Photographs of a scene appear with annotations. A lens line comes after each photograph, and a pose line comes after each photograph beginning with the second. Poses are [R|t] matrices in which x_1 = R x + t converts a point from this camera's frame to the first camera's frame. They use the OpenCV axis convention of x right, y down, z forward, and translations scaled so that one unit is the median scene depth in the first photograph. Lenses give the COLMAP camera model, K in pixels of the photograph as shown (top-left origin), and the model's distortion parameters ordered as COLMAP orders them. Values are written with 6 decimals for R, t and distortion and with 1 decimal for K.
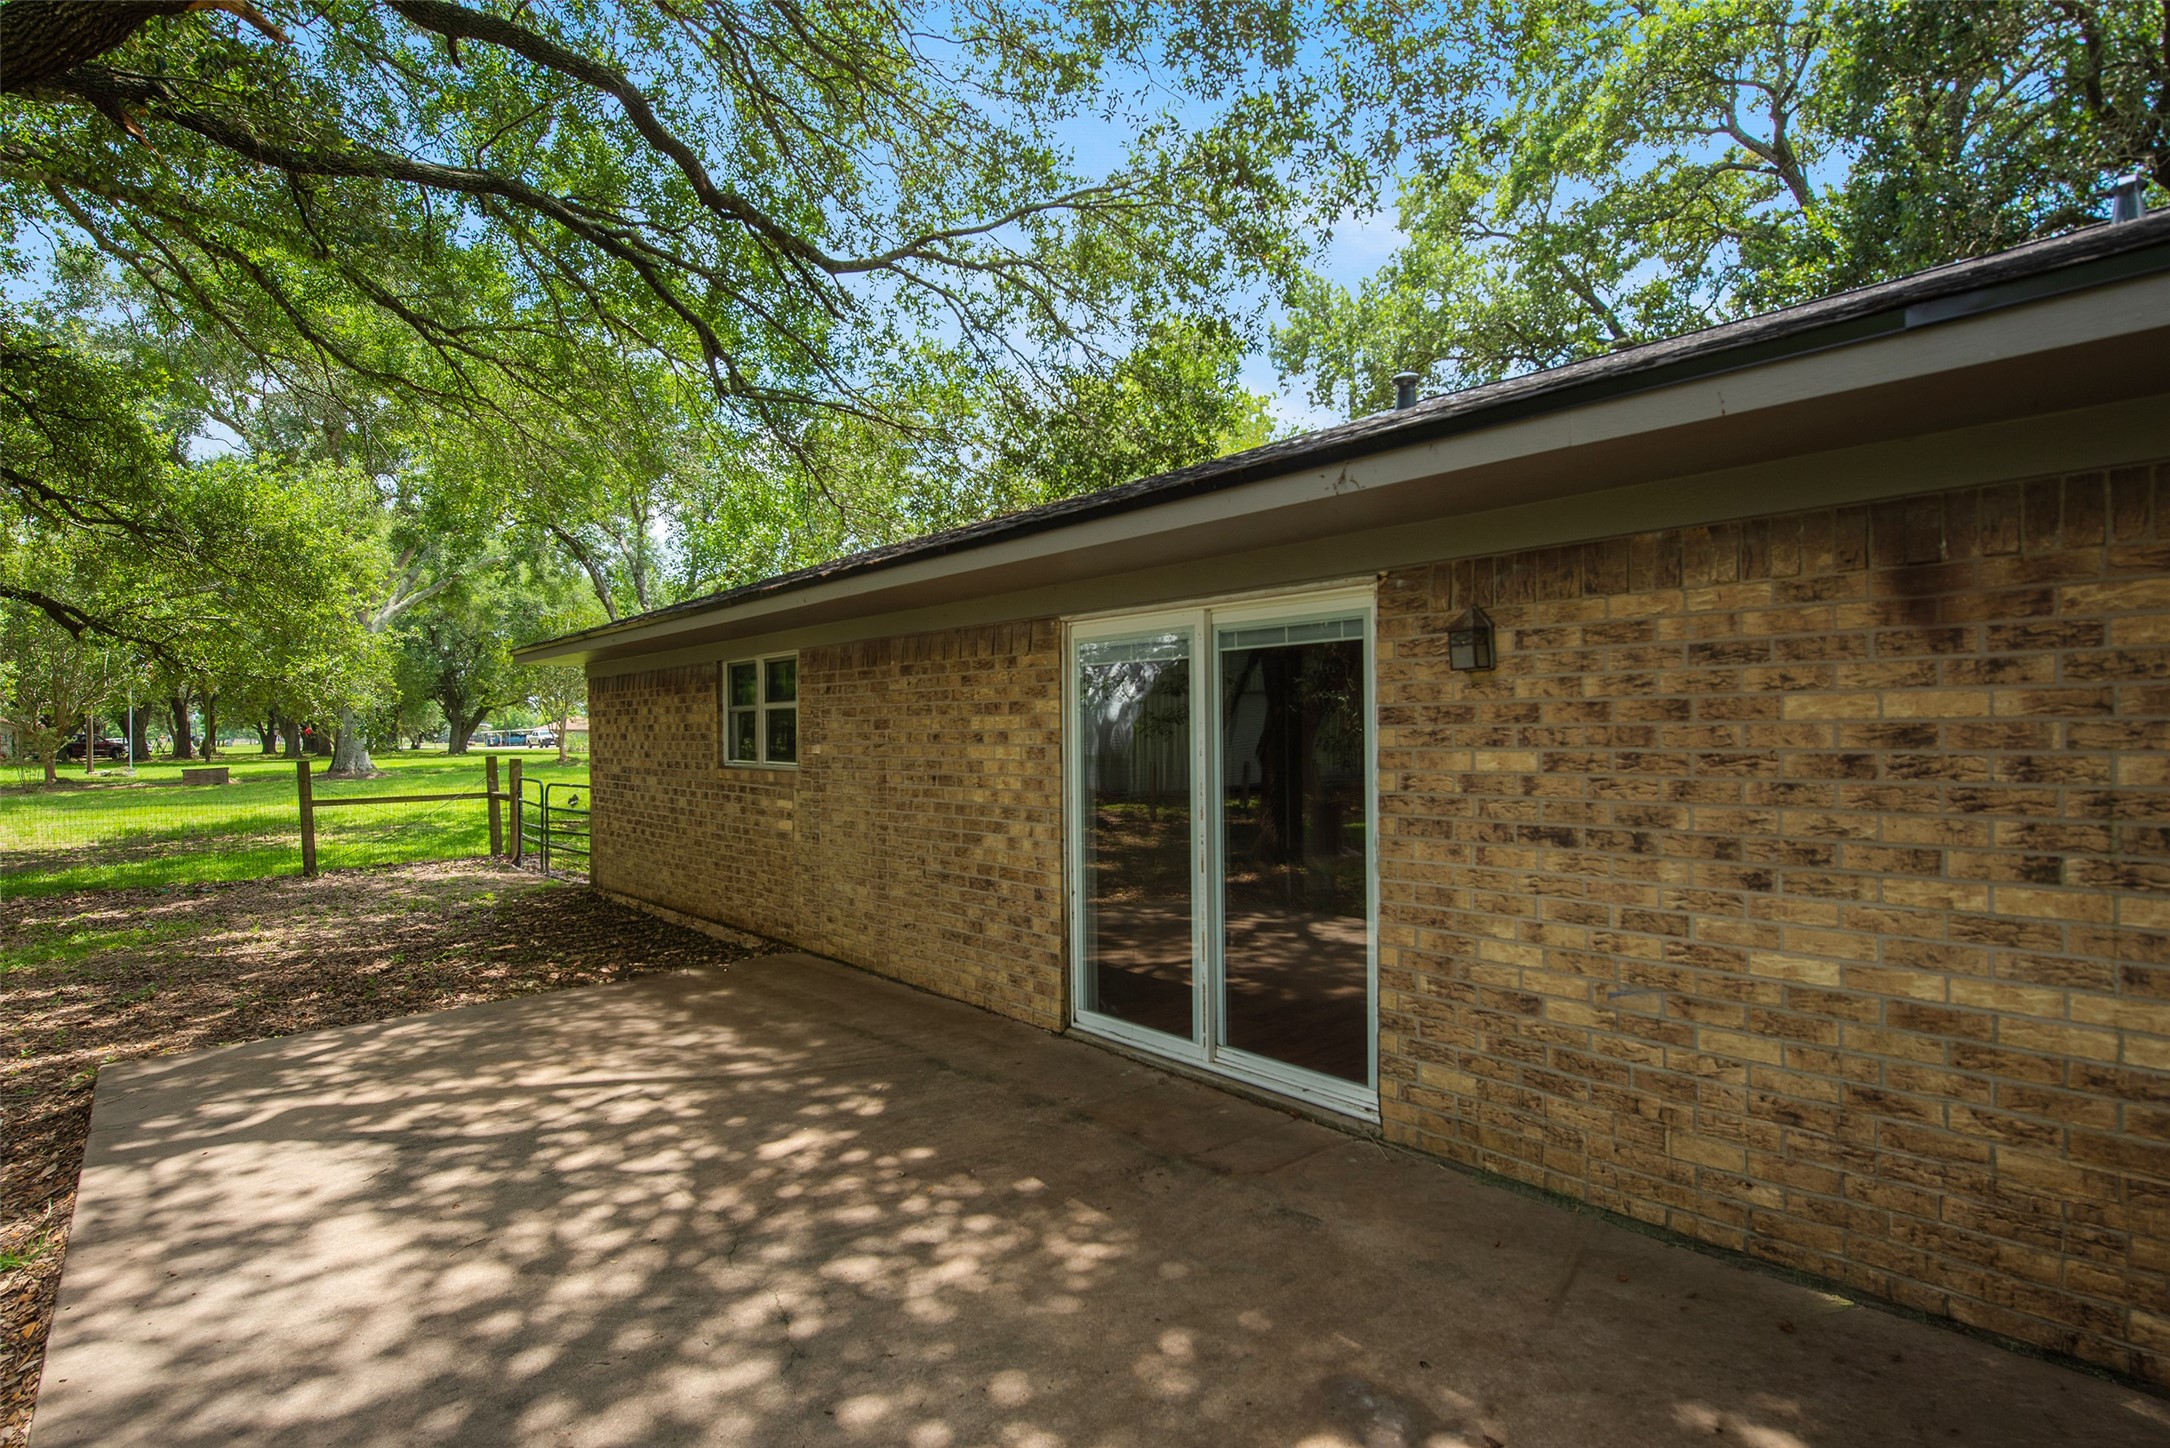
lens RADIAL K [[1086.1, 0, 1081.5], [0, 1086.1, 717.1], [0, 0, 1]] dist [-0.001670, -0.000113]
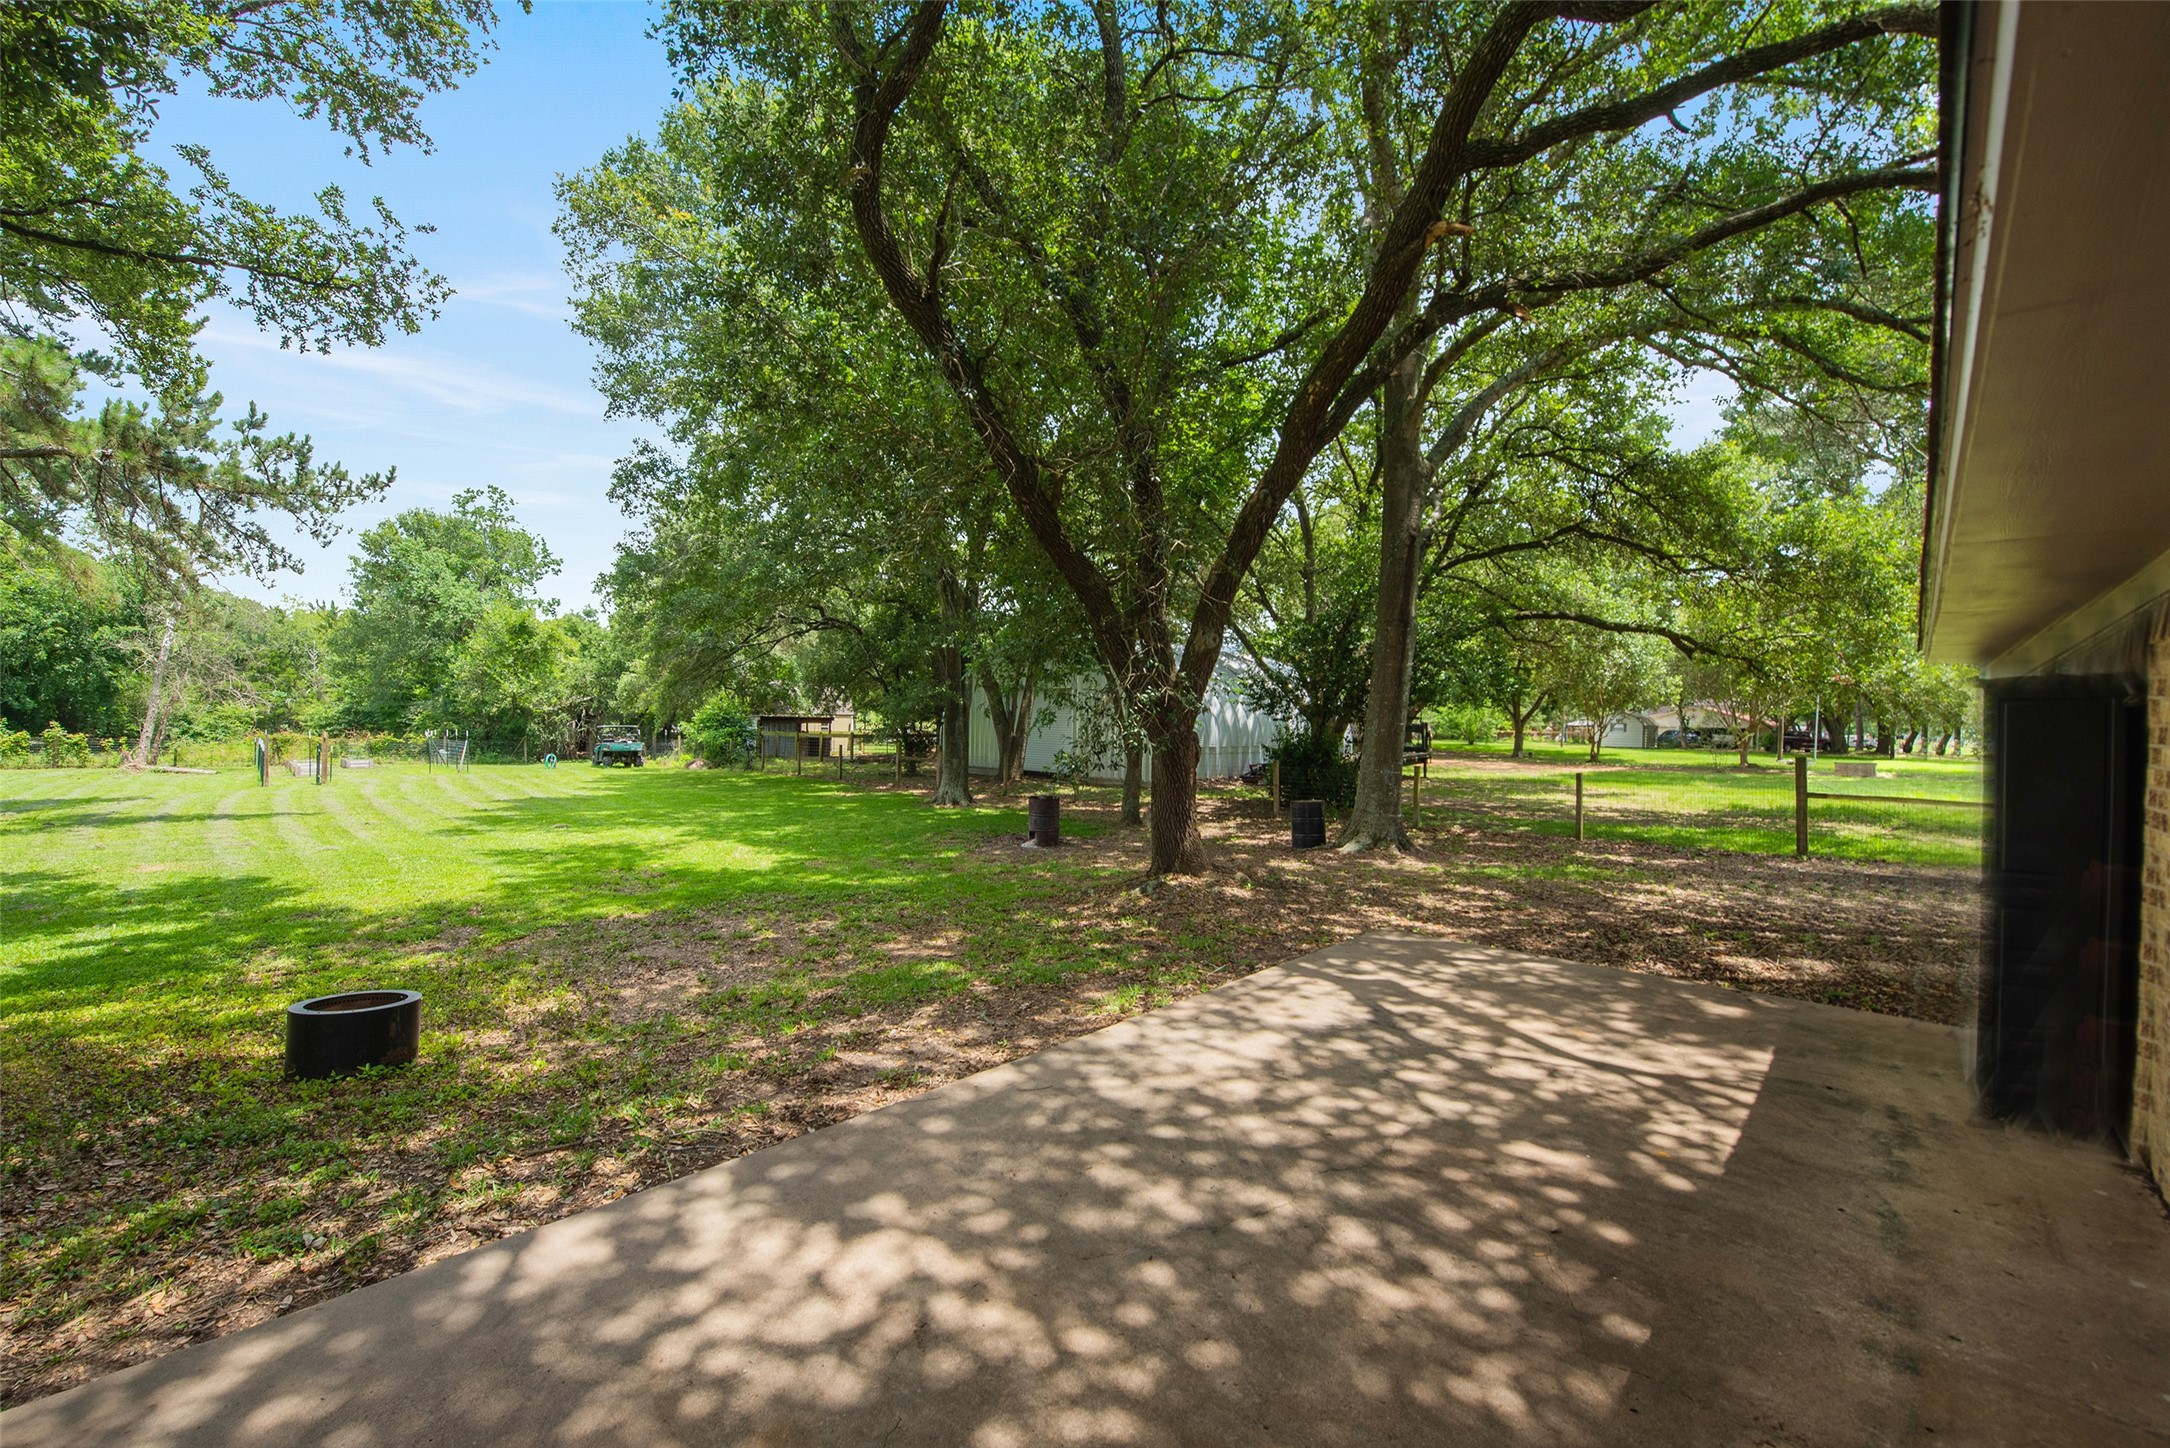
lens RADIAL K [[912.9, 0, 1081.0], [0, 912.9, 722.7], [0, 0, 1]] dist [-0.005111, -0.000768]
pose [[0.075340, 0.014303, -0.997055, 0.550789], [-0.008860, 0.999867, 0.013674, -0.005986], [0.997119, 0.007804, 0.075457, 0.550665]]
